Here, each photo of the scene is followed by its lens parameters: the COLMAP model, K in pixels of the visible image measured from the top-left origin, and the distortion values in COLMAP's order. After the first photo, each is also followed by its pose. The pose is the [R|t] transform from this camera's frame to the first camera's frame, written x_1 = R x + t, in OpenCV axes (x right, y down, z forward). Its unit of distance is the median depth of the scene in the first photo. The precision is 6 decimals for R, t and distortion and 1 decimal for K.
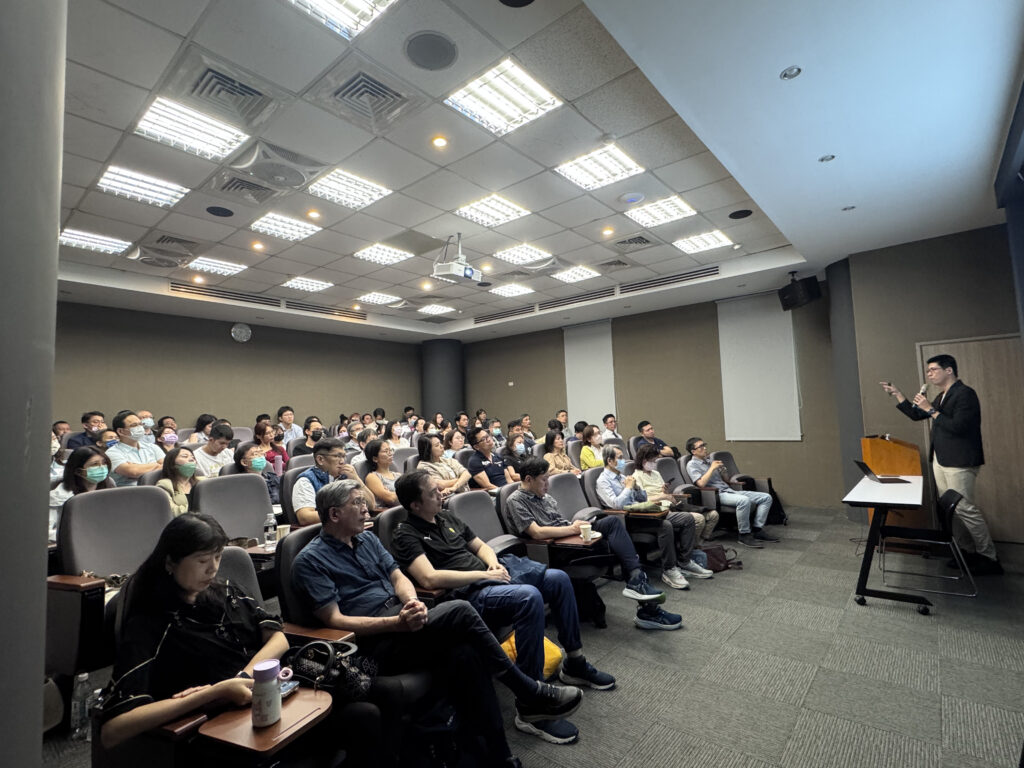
lens RADIAL K [[495.0, 0, 512.0], [0, 495.0, 384.0], [0, 0, 1]] dist [-0.004790, -0.000107]
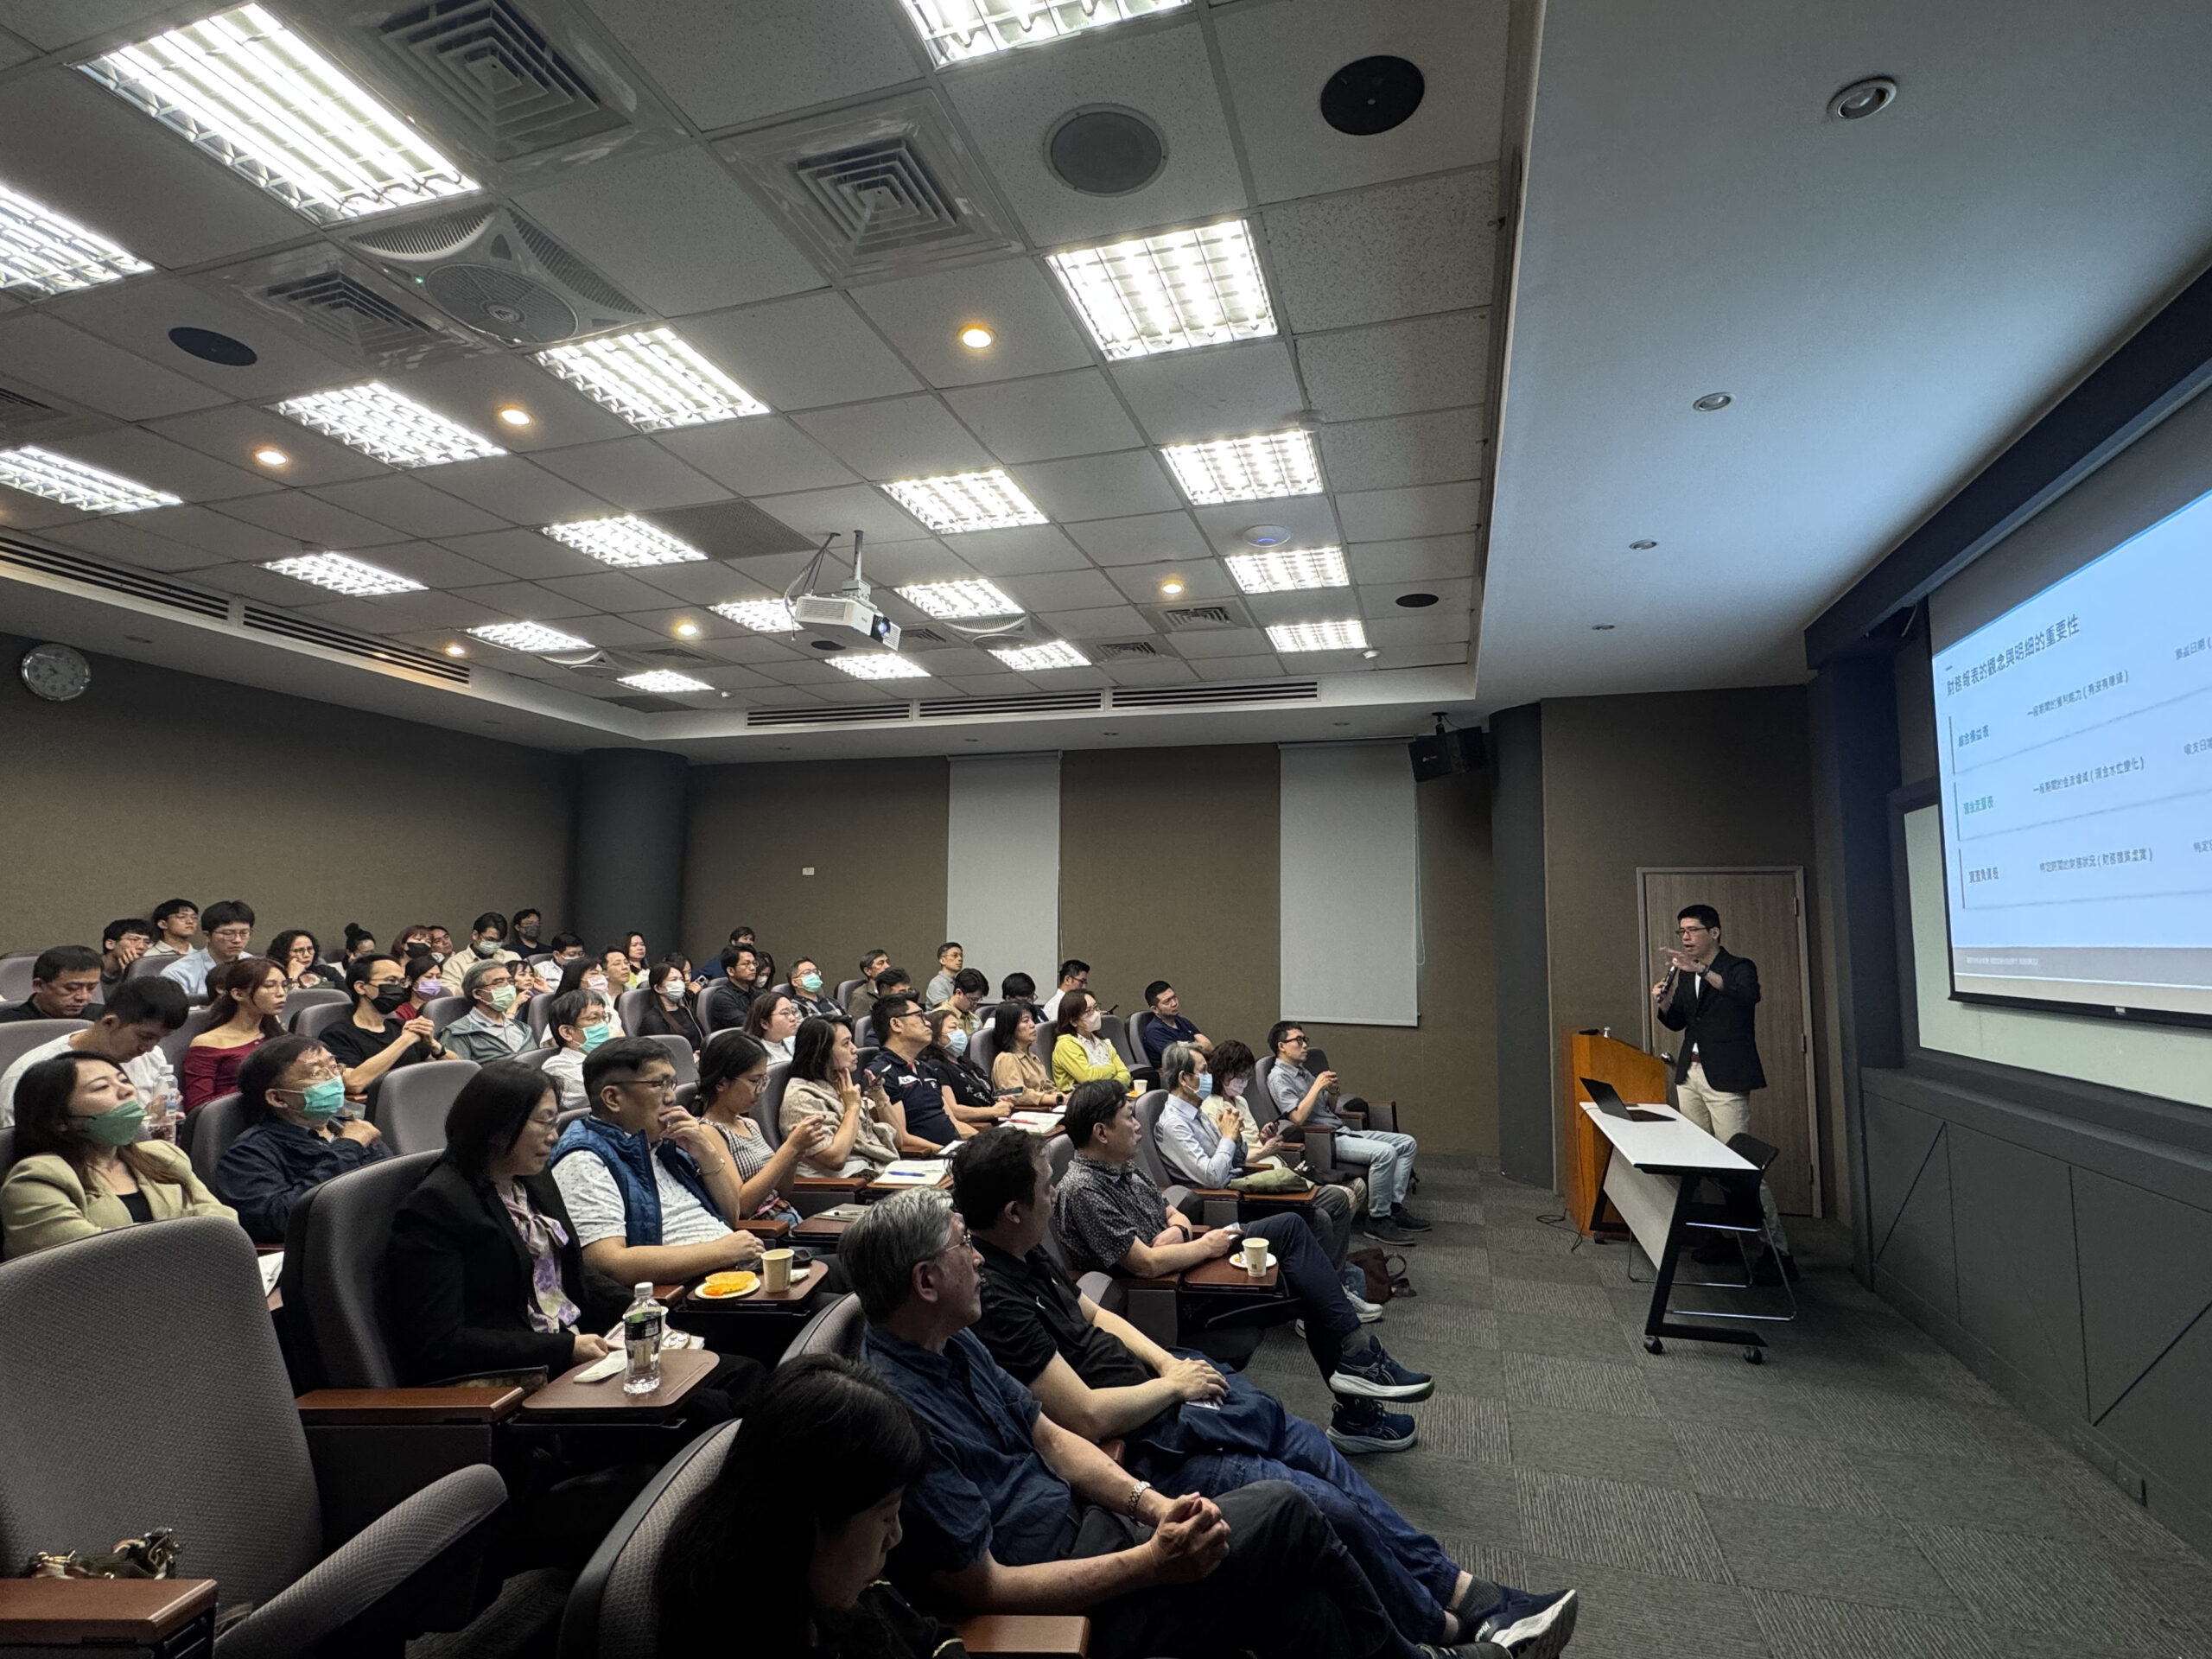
lens RADIAL K [[1069.2, 0, 1106.0], [0, 1069.2, 829.5], [0, 0, 1]] dist [-0.004790, -0.000107]
pose [[0.923112, 0.085948, 0.374803, -0.227761], [-0.073241, 0.996156, -0.048046, -0.021686], [-0.377492, 0.016900, 0.925859, 0.075616]]
